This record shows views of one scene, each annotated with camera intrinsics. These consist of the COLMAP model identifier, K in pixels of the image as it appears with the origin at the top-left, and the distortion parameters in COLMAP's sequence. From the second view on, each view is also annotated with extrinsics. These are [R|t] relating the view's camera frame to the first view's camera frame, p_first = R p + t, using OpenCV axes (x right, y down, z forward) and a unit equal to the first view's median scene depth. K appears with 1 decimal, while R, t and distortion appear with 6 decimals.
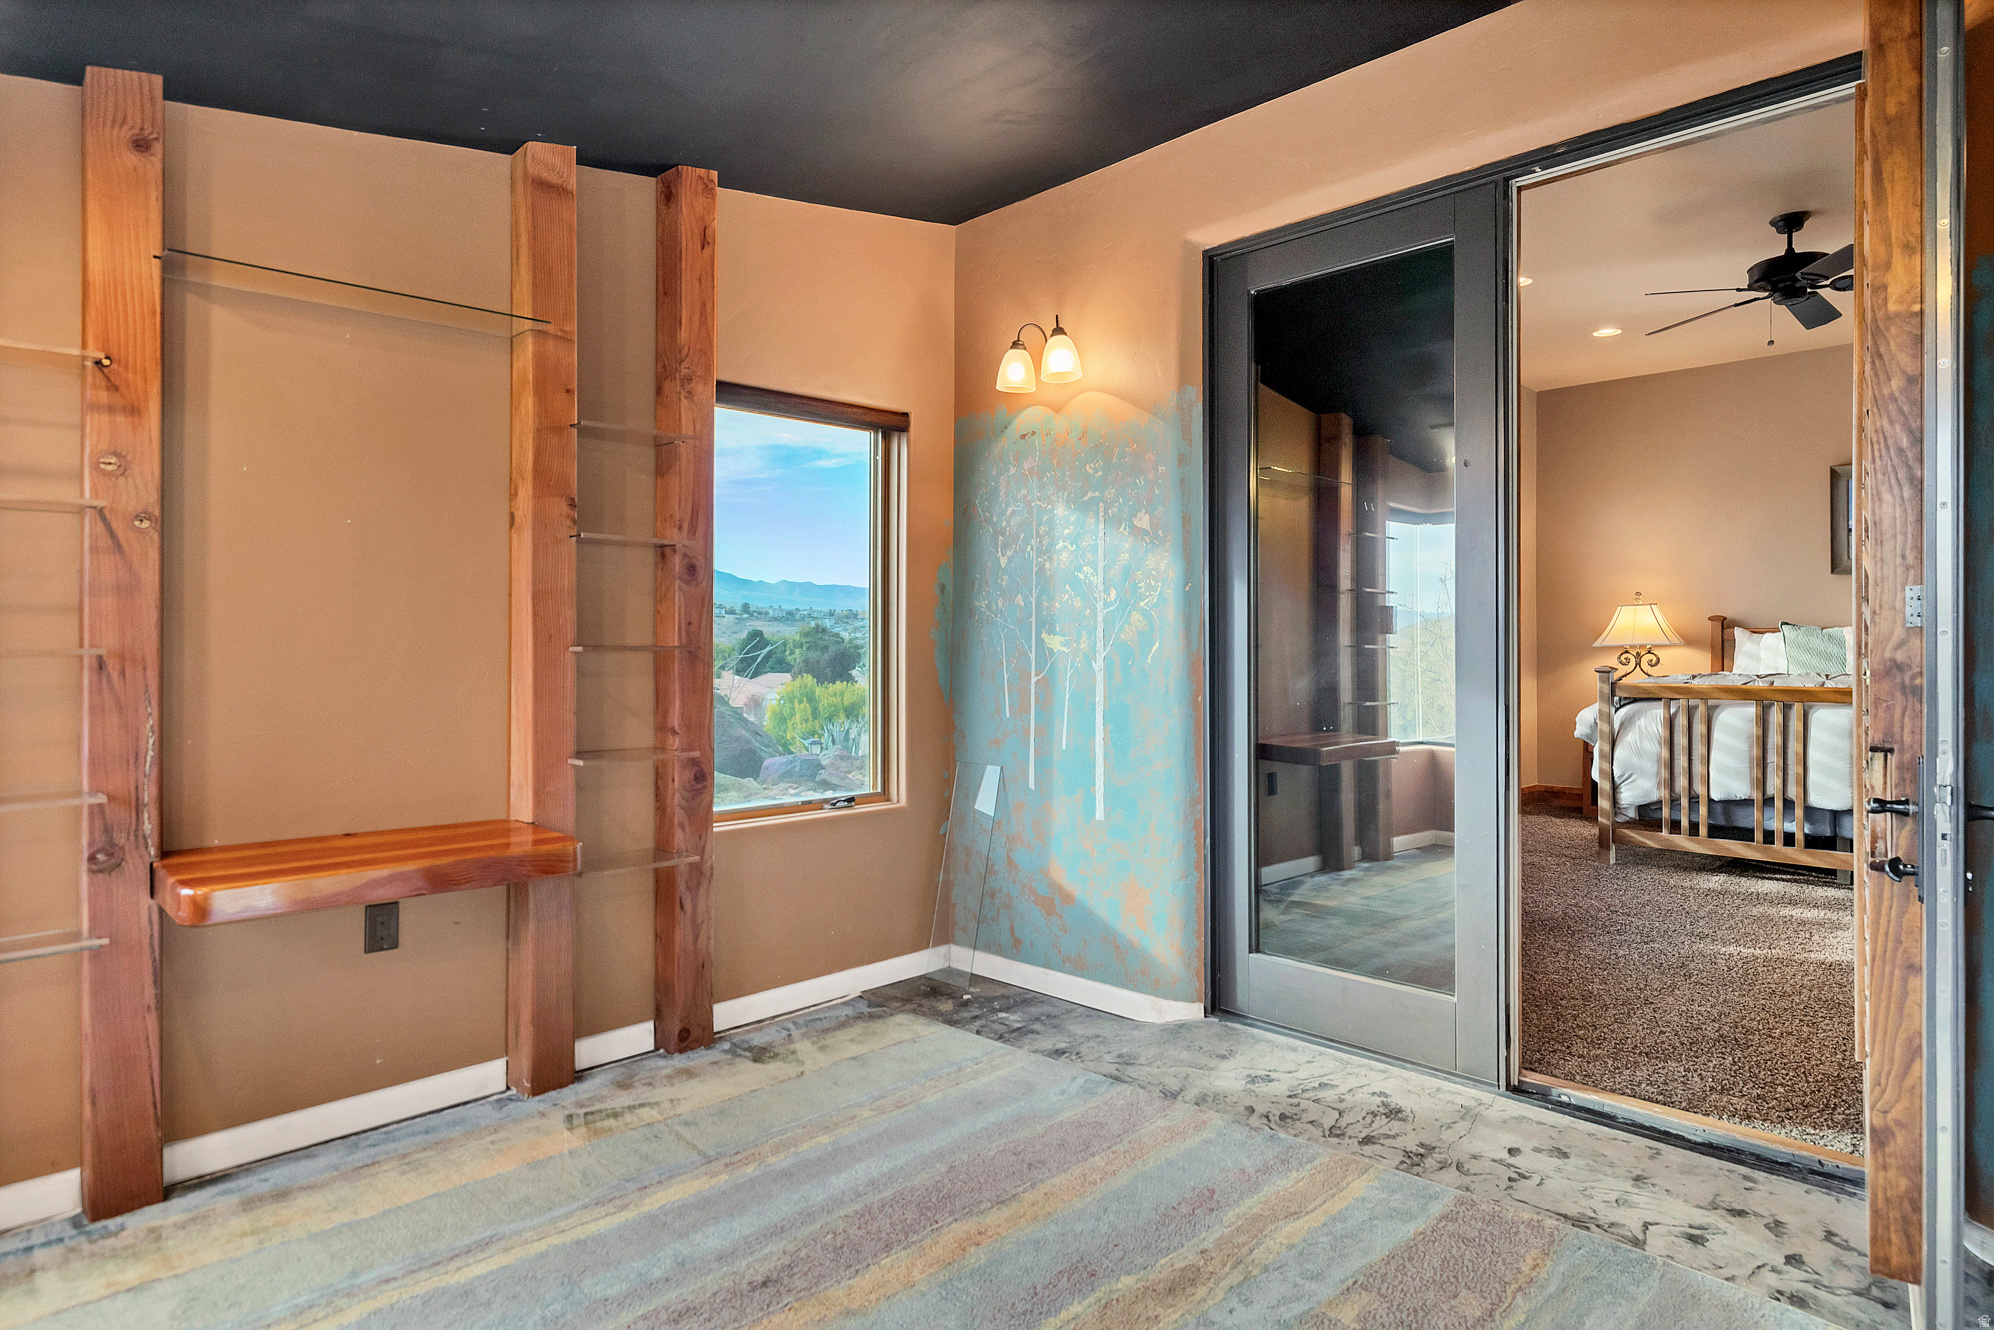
lens RADIAL K [[1121.8, 0, 991.7], [0, 1121.8, 656.1], [0, 0, 1]] dist [-0.009183, -0.002344]
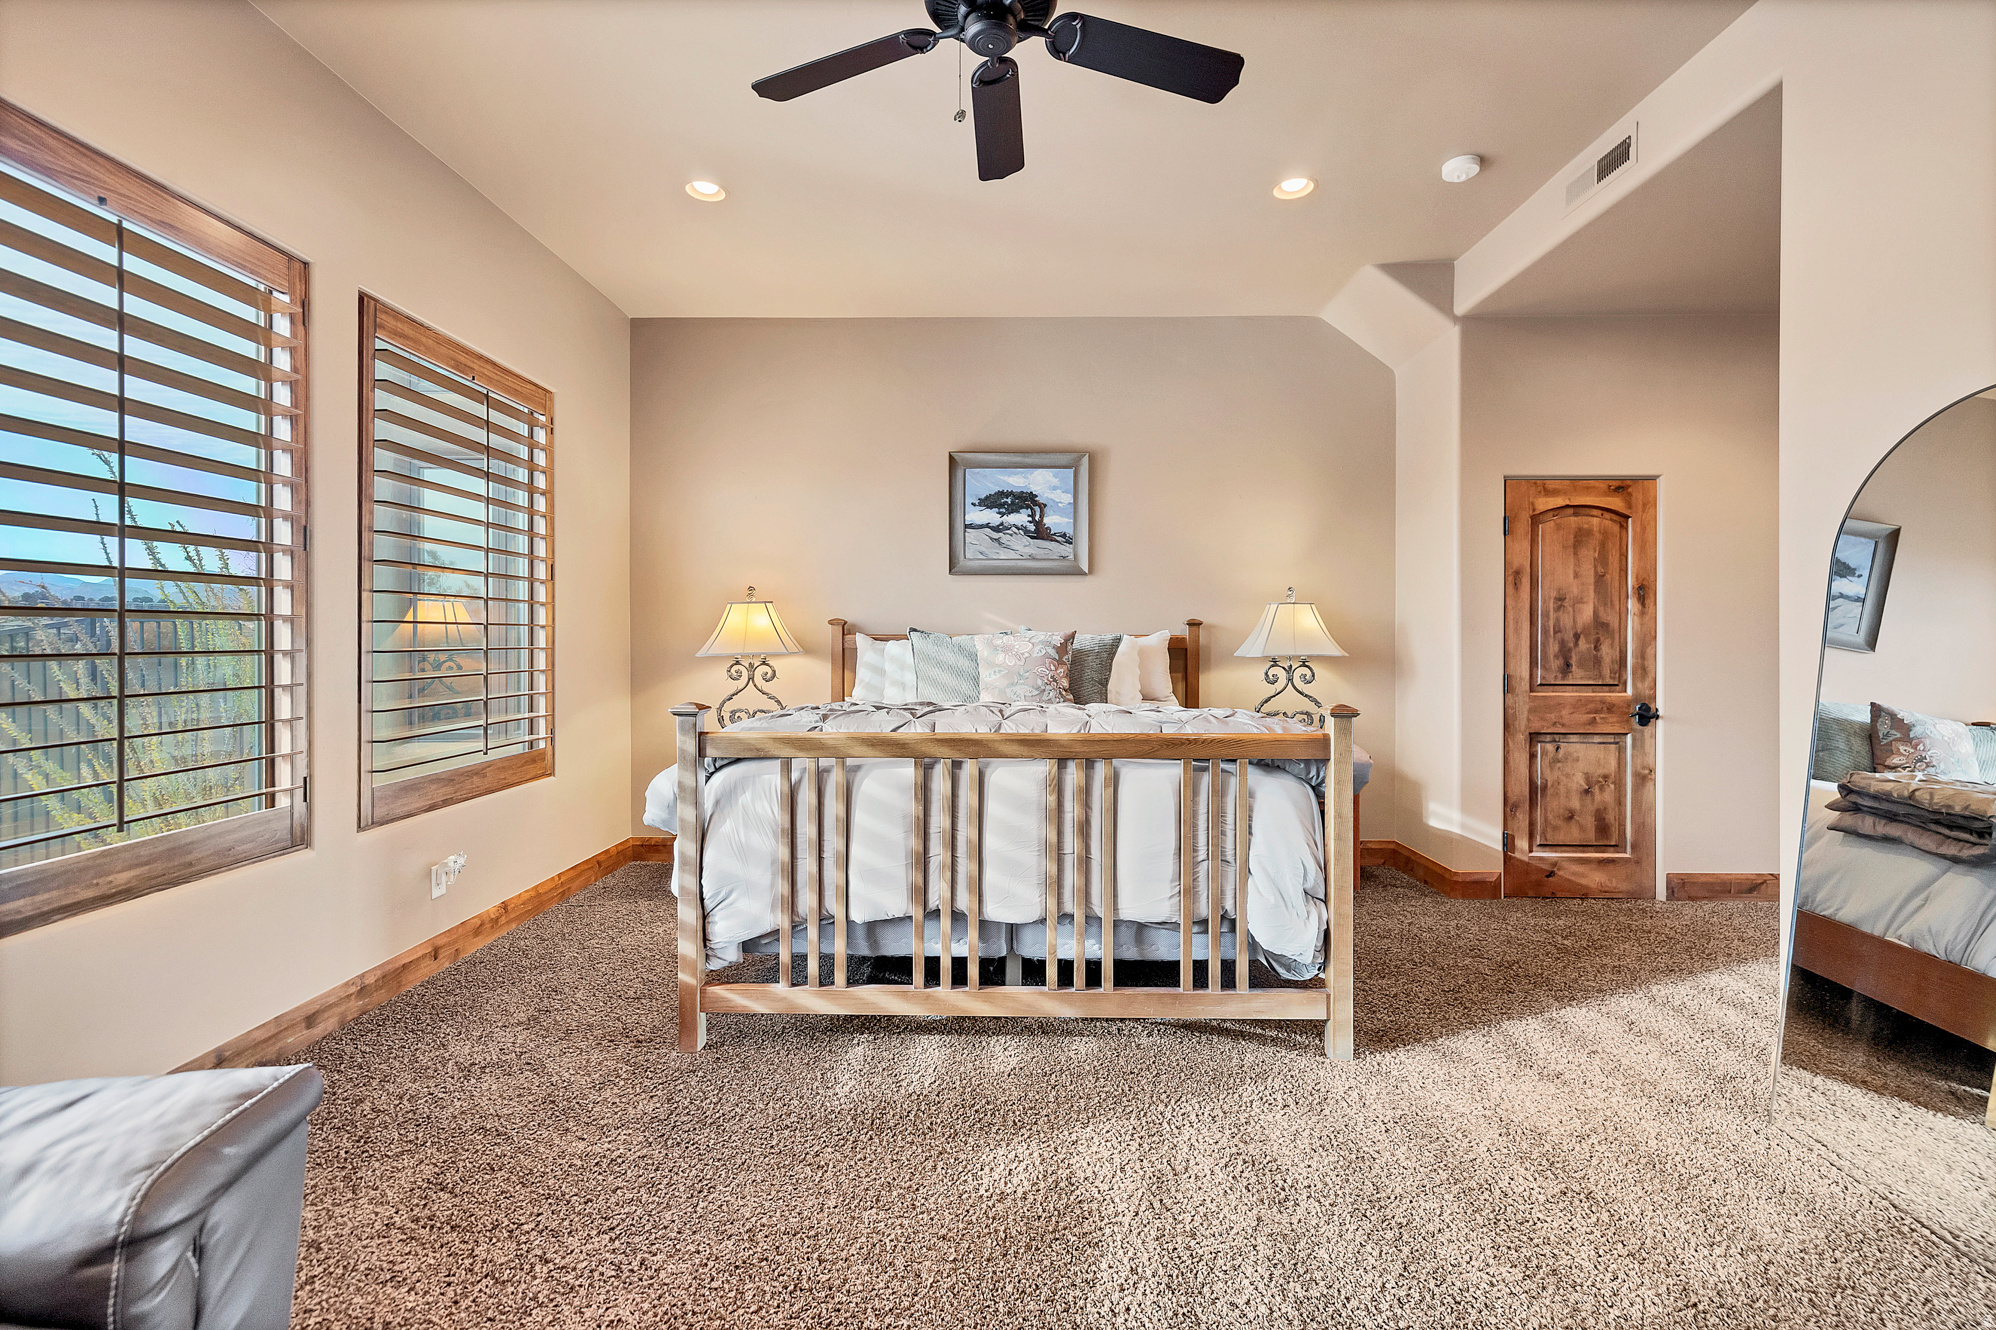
lens RADIAL K [[863.3, 0, 995.6], [0, 863.3, 649.2], [0, 0, 1]] dist [0.001278, -0.000697]
pose [[0.706412, -0.003943, 0.707790, 0.360827], [0.000417, 0.999987, 0.005155, -0.021956], [-0.707801, -0.003346, 0.706404, 0.600925]]
